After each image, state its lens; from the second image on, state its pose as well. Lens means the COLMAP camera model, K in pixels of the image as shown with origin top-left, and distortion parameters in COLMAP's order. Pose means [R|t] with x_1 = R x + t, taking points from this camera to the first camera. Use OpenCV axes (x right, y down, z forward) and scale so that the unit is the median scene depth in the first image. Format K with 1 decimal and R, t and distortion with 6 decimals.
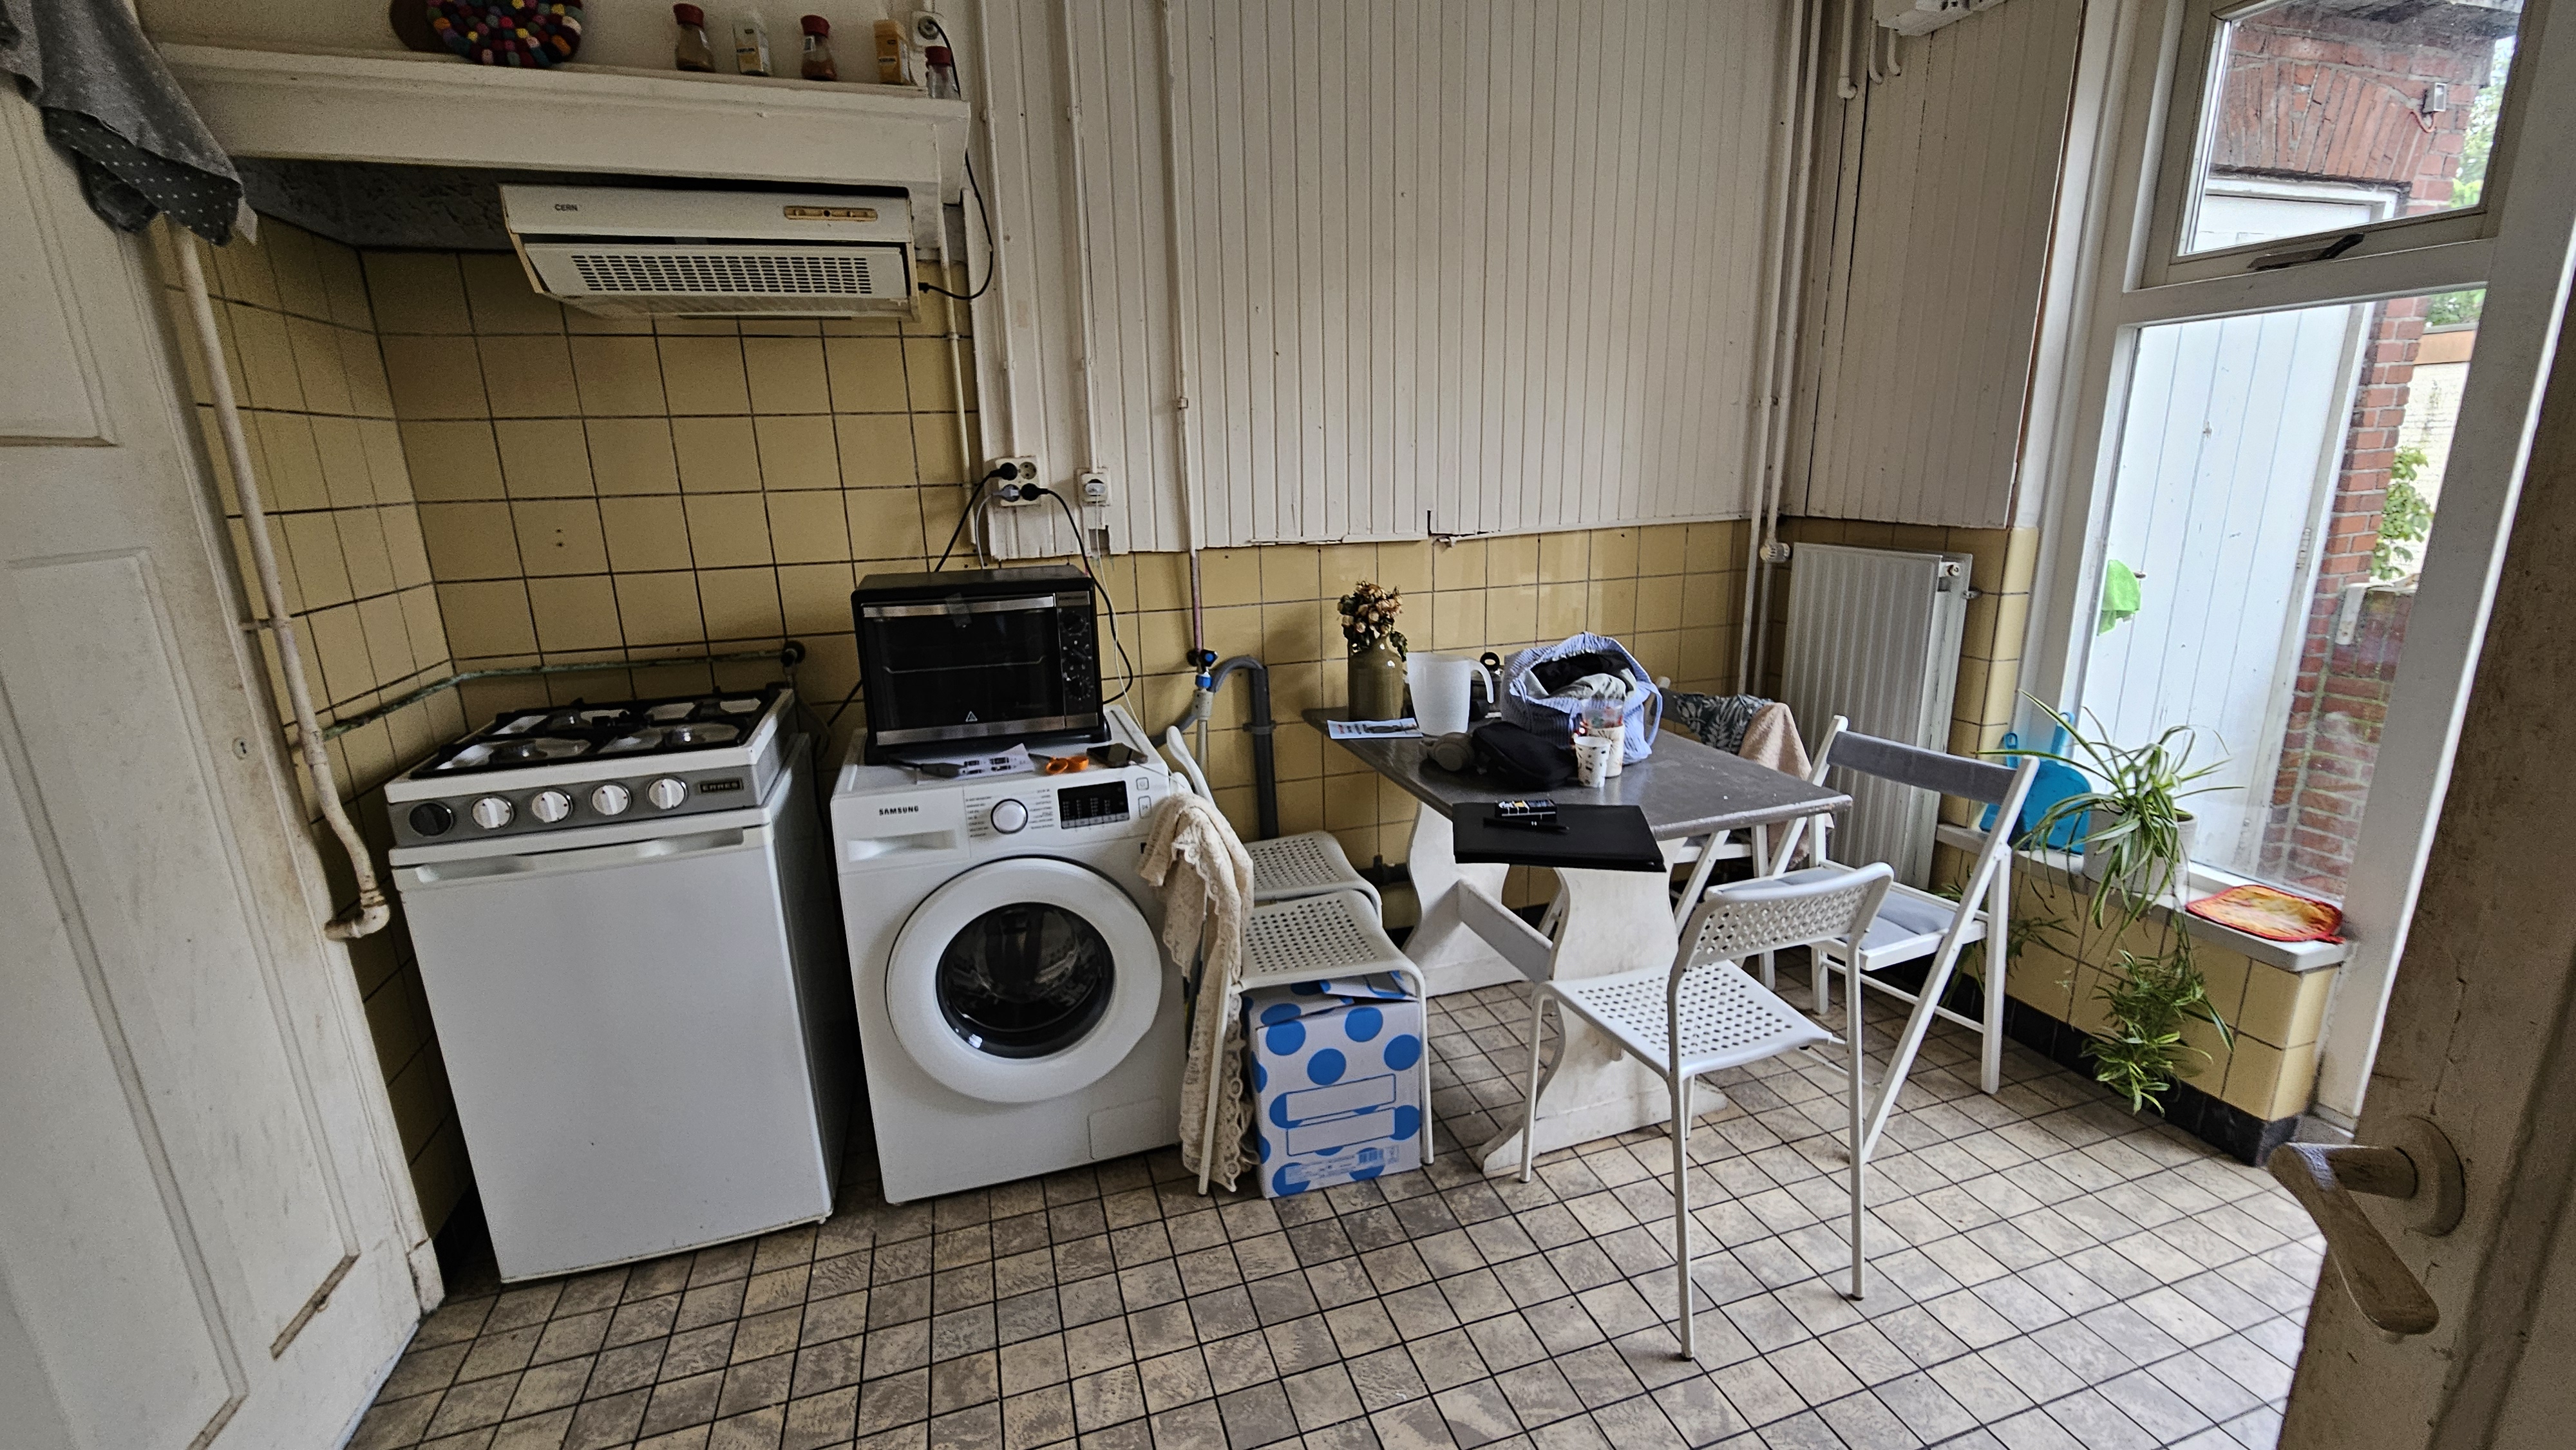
lens RADIAL K [[1067.2, 0, 1288.3], [0, 1067.2, 734.8], [0, 0, 1]] dist [-0.001579, 0.000121]
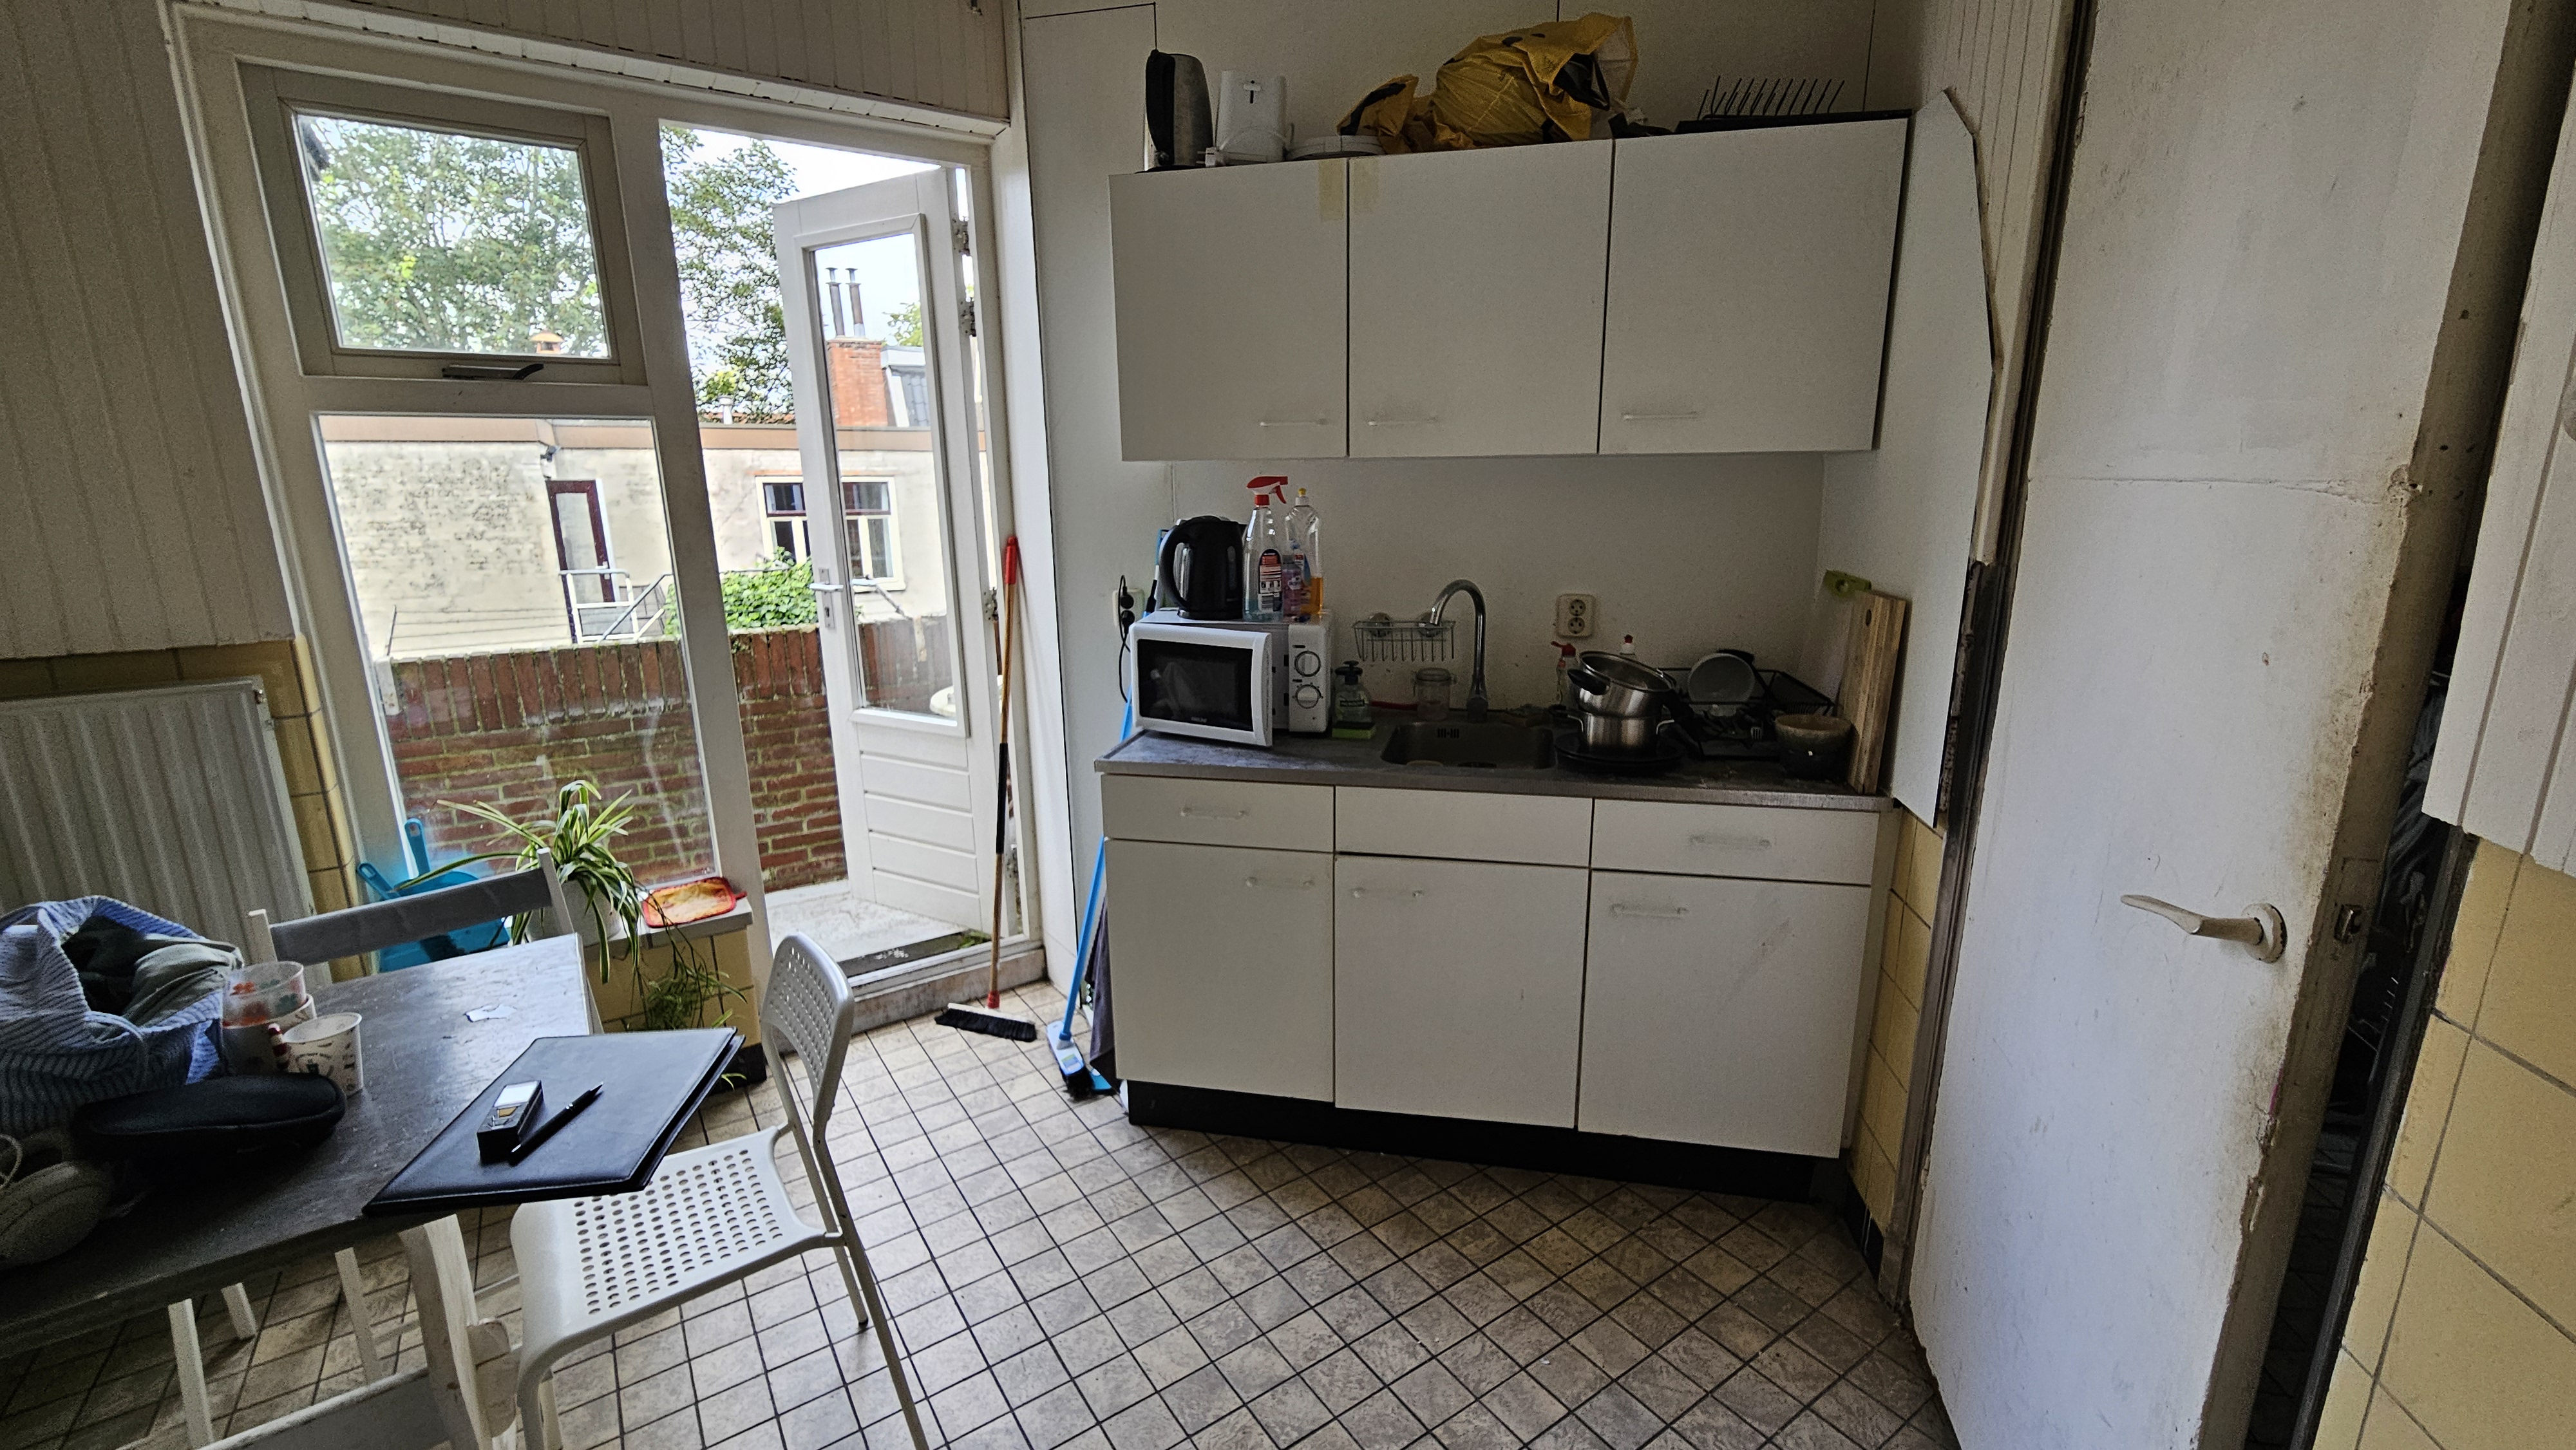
lens RADIAL K [[1067.2, 0, 1288.3], [0, 1067.2, 734.8], [0, 0, 1]] dist [-0.001579, 0.000121]
pose [[-0.292121, -0.194855, 0.936321, -0.547609], [0.261191, 0.925552, 0.274103, -0.227707], [-0.920024, 0.324630, -0.219479, 0.742605]]
